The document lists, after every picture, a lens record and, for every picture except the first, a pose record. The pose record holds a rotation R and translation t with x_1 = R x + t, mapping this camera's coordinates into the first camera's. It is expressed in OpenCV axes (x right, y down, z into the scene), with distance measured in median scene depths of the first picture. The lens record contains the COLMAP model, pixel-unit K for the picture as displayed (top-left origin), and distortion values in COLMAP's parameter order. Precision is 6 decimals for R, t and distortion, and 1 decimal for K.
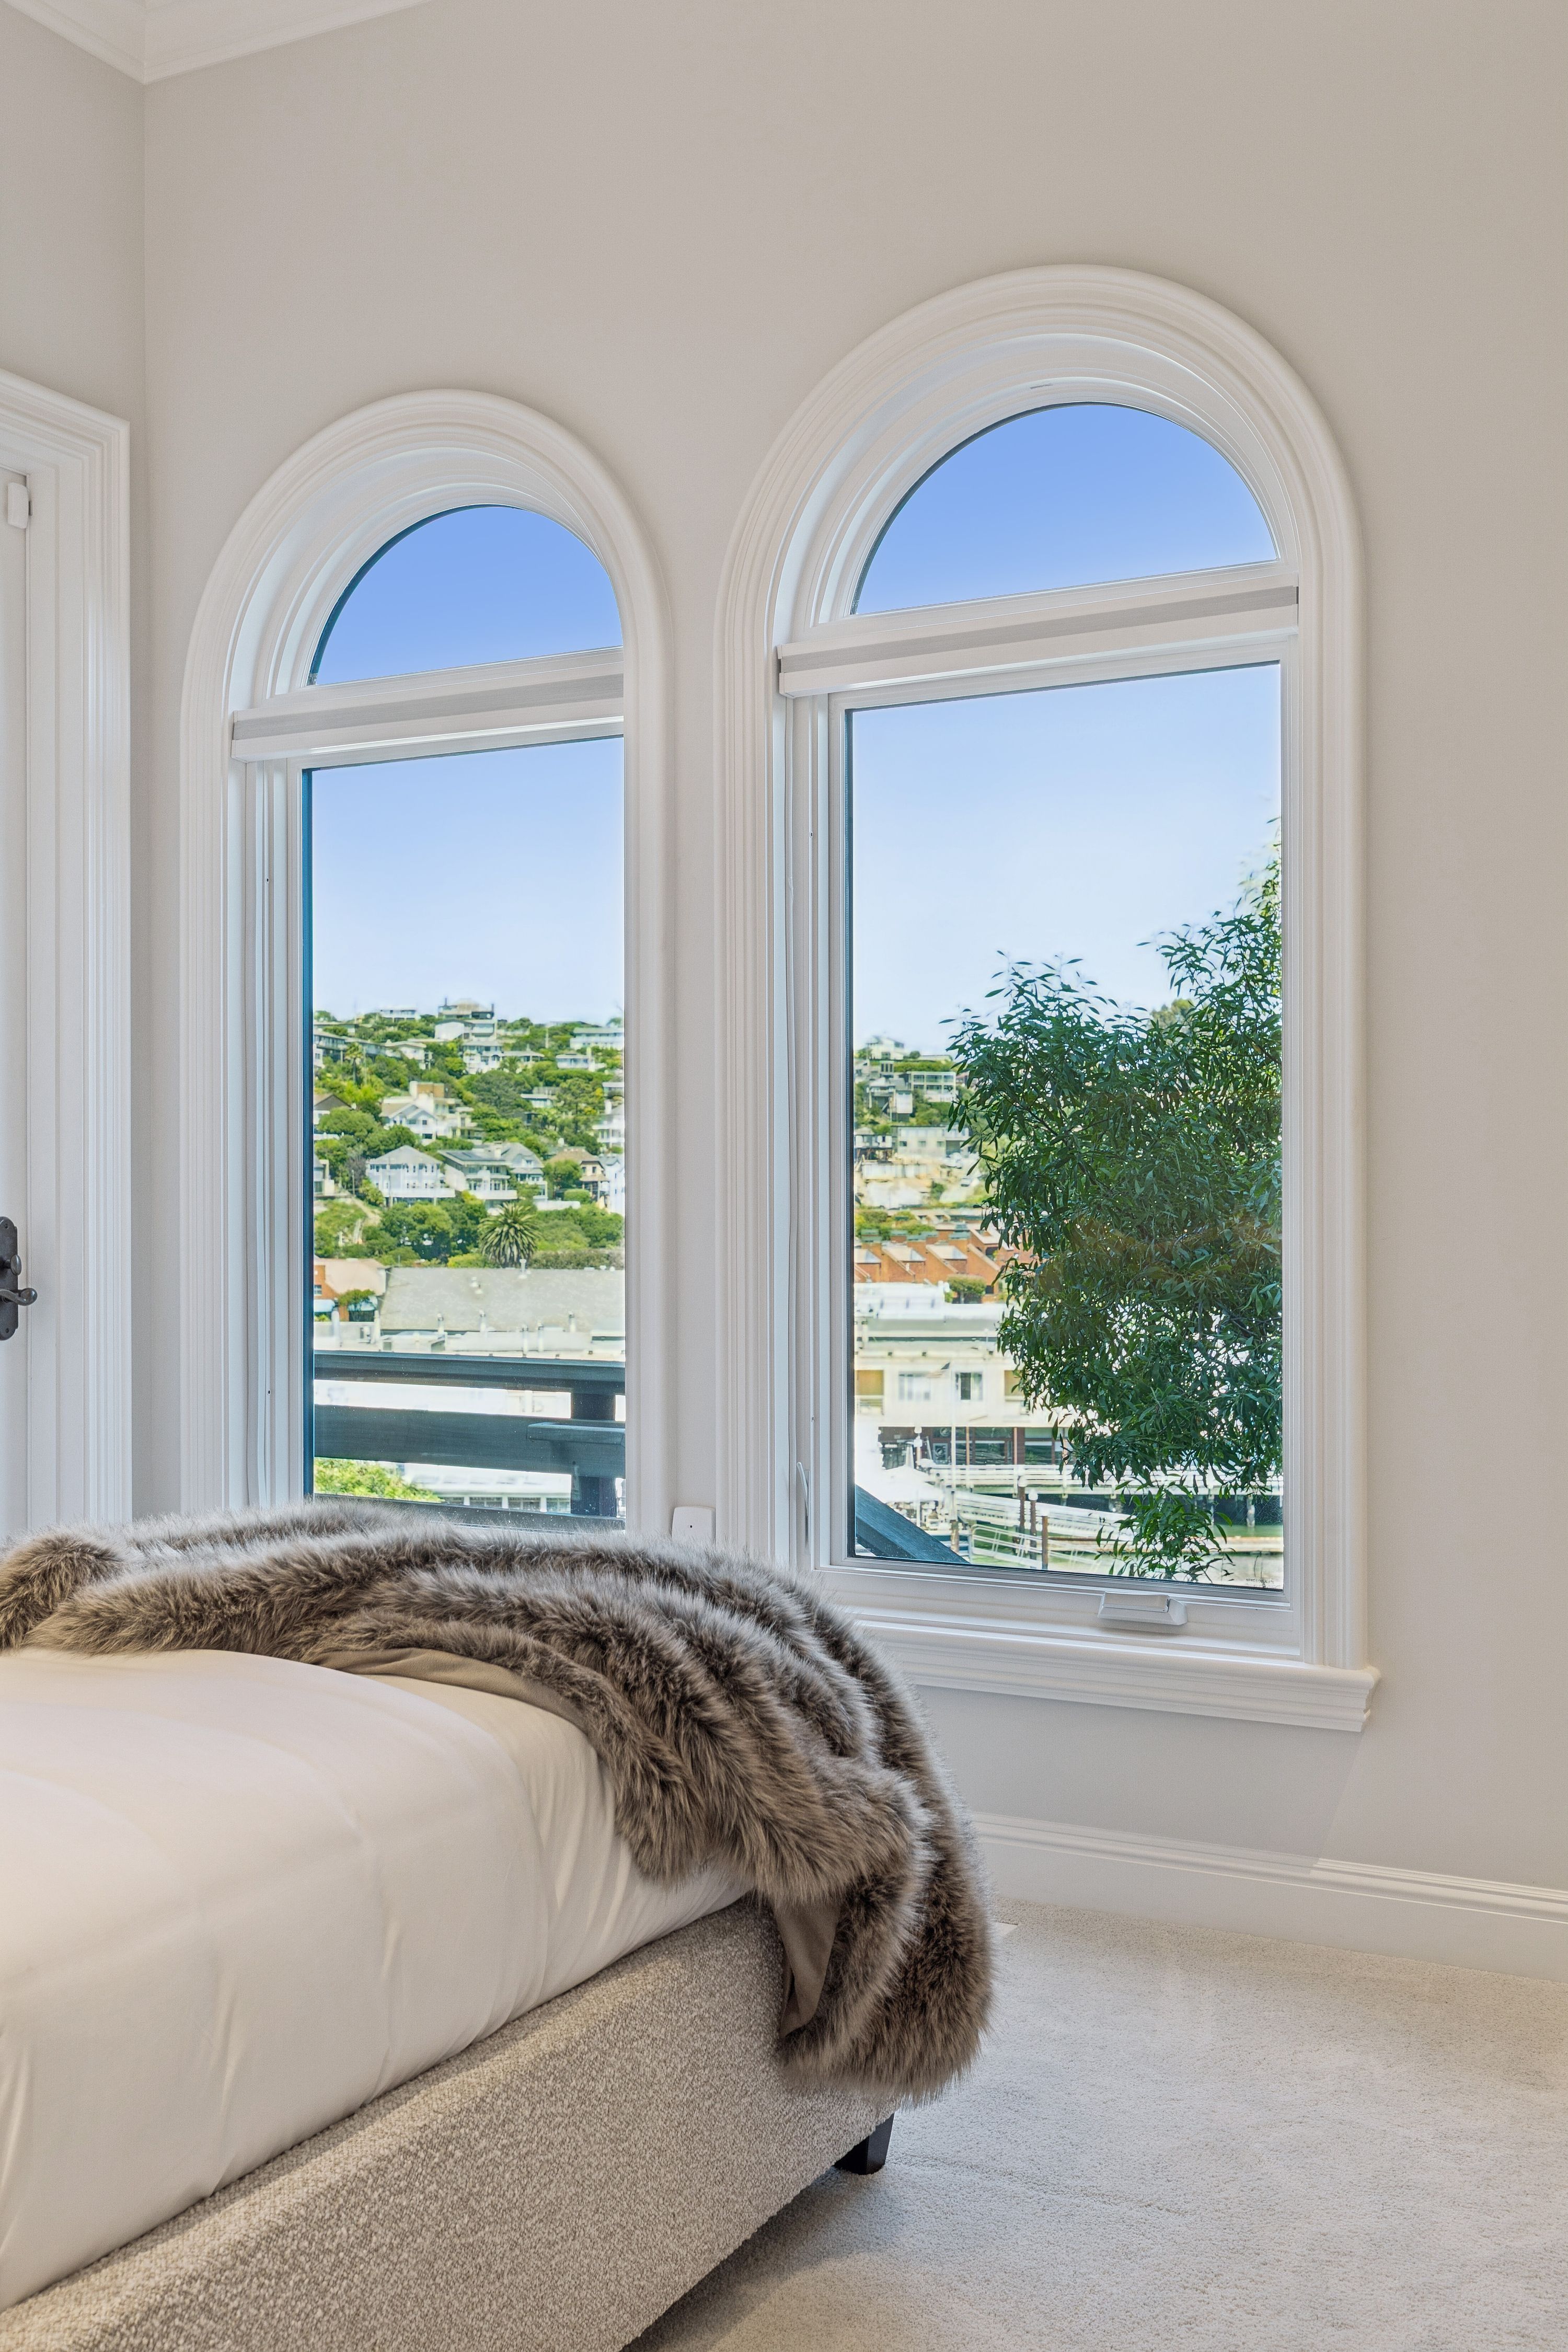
lens RADIAL K [[2303.3, 0, 784.0], [0, 2303.3, 1176.0], [0, 0, 1]] dist [0.053278, 0.003095]
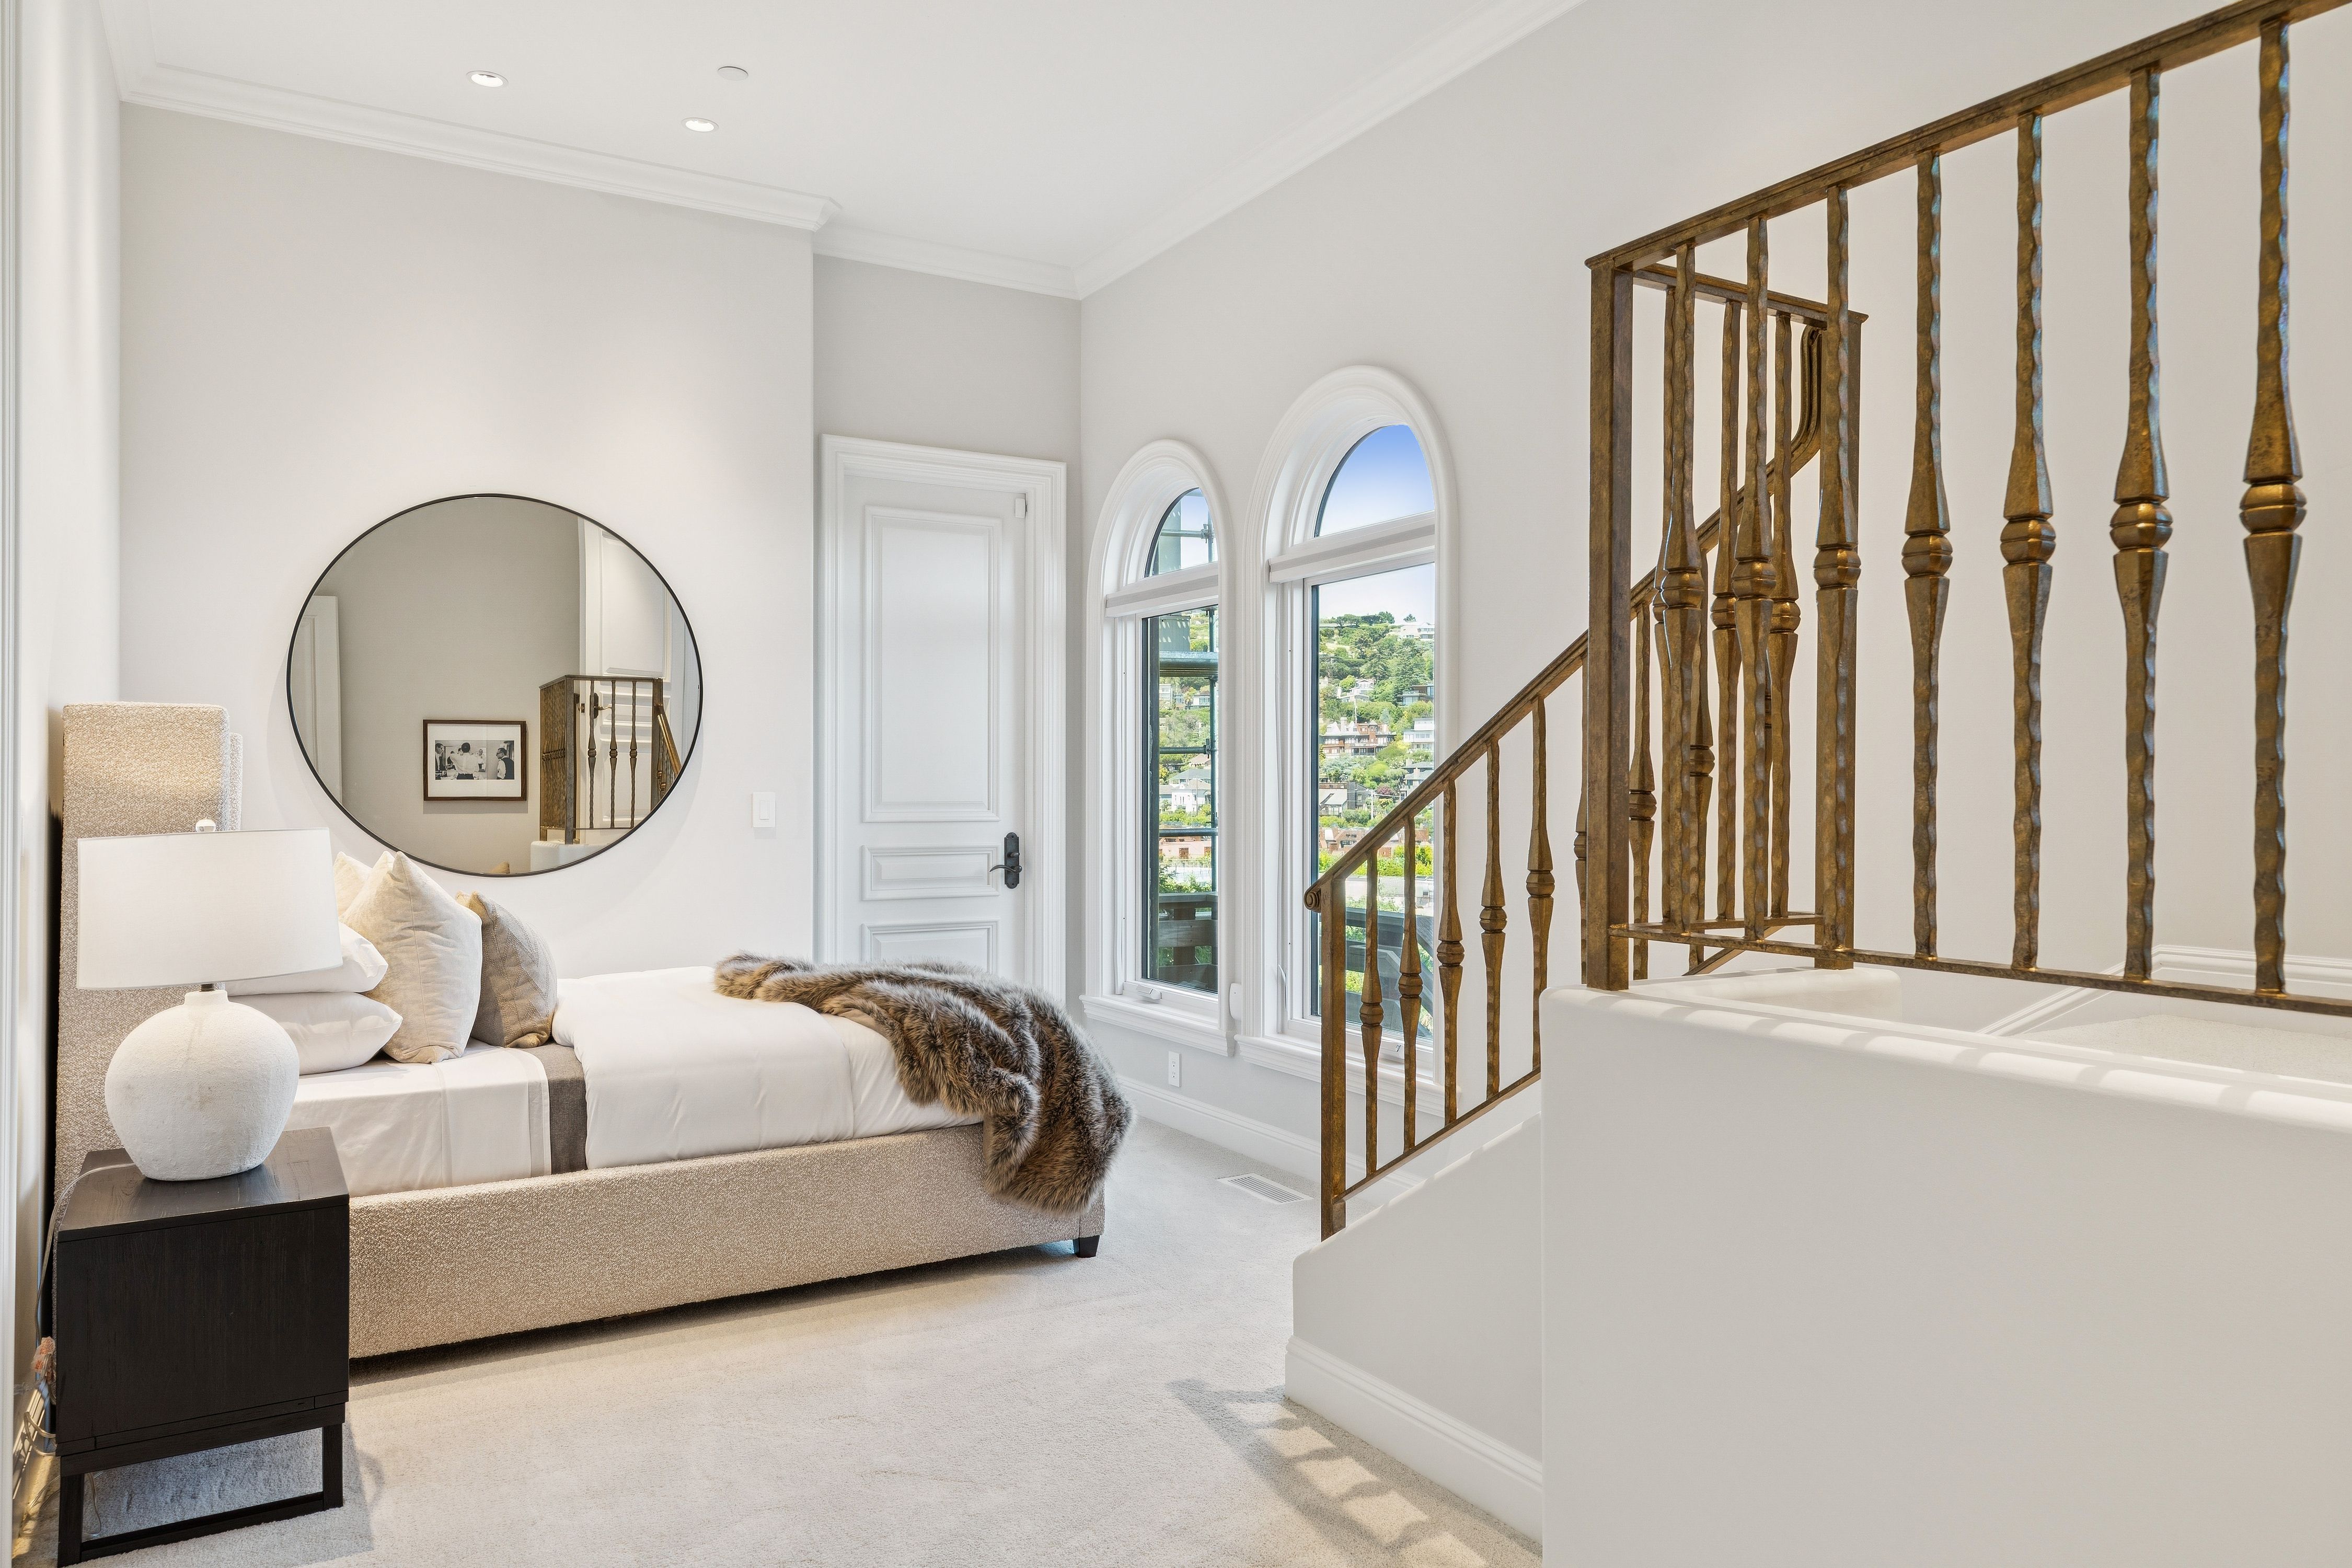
lens RADIAL K [[1598.4, 0, 1176.0], [0, 1598.4, 784.0], [0, 0, 1]] dist [0.081678, 0.000334]
pose [[0.851801, 0.000916, -0.523864, 0.659573], [-0.002672, 0.999993, -0.002596, -0.029943], [0.523858, 0.003611, 0.851798, -0.227184]]
